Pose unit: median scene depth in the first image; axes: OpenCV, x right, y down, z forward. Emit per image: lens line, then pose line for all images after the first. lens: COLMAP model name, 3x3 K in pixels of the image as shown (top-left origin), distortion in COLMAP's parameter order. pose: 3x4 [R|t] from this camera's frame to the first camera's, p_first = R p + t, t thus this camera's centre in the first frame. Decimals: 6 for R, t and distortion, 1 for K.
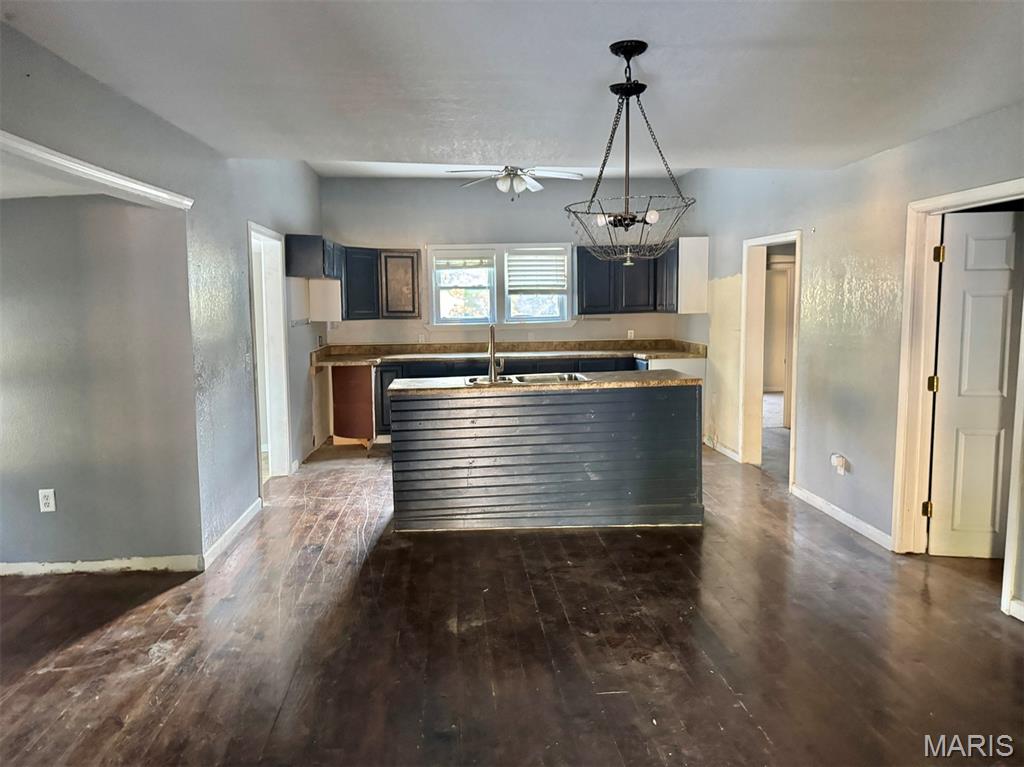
lens RADIAL K [[712.5, 0, 517.6], [0, 712.5, 382.5], [0, 0, 1]] dist [0.007178, -0.007140]
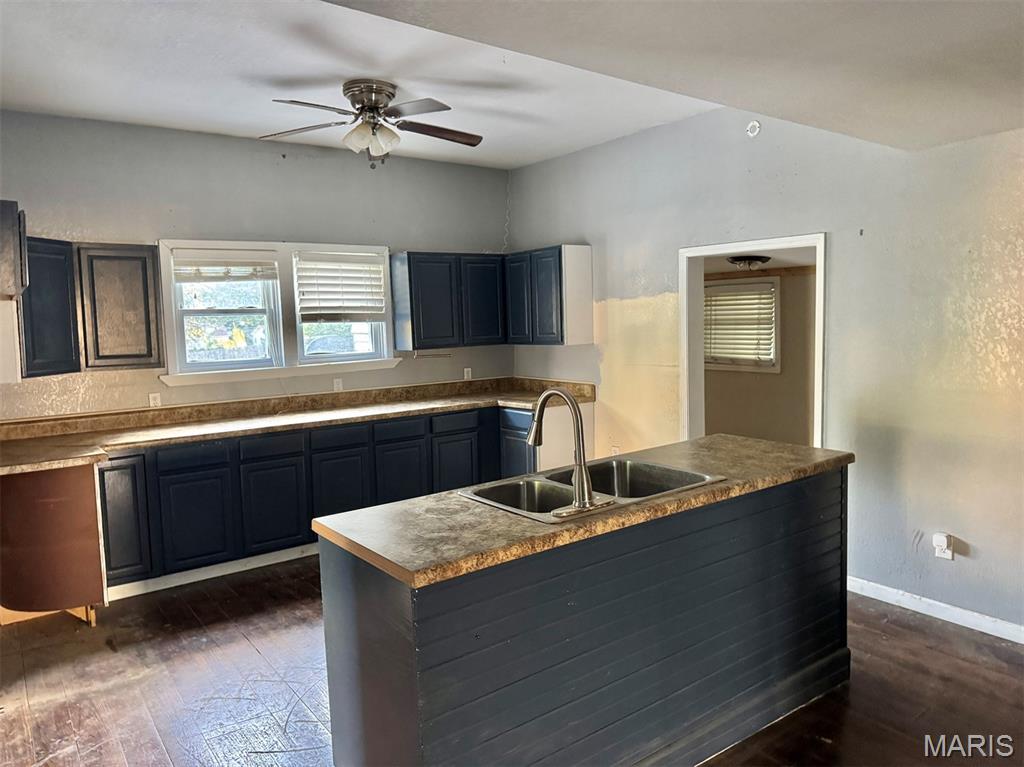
lens RADIAL K [[712.5, 0, 515.5], [0, 712.5, 375.3], [0, 0, 1]] dist [0.007178, -0.007140]
pose [[0.853579, -0.053478, 0.518211, -0.197247], [0.074354, 0.997040, -0.019581, -0.051934], [-0.515630, 0.055245, 0.855029, 0.375920]]
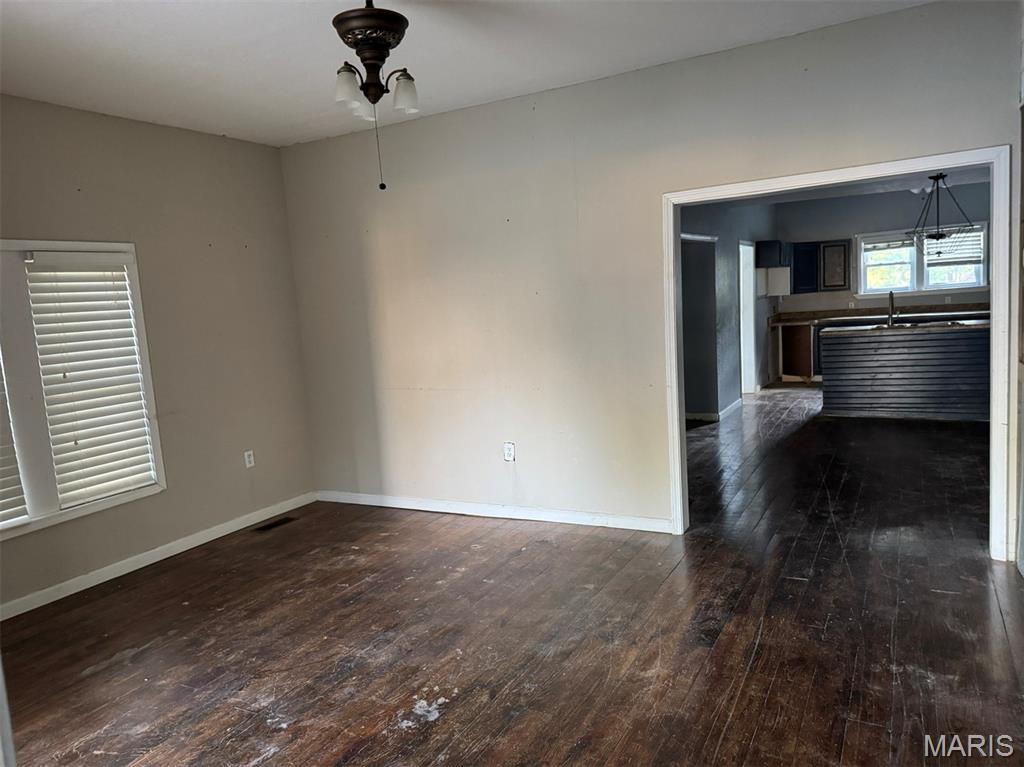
lens RADIAL K [[712.5, 0, 521.1], [0, 712.5, 392.4], [0, 0, 1]] dist [0.007178, -0.007140]
pose [[0.831996, 0.024931, -0.554221, 0.101172], [-0.002360, 0.999140, 0.041403, 0.050363], [0.554777, -0.033140, 0.831339, -0.486149]]
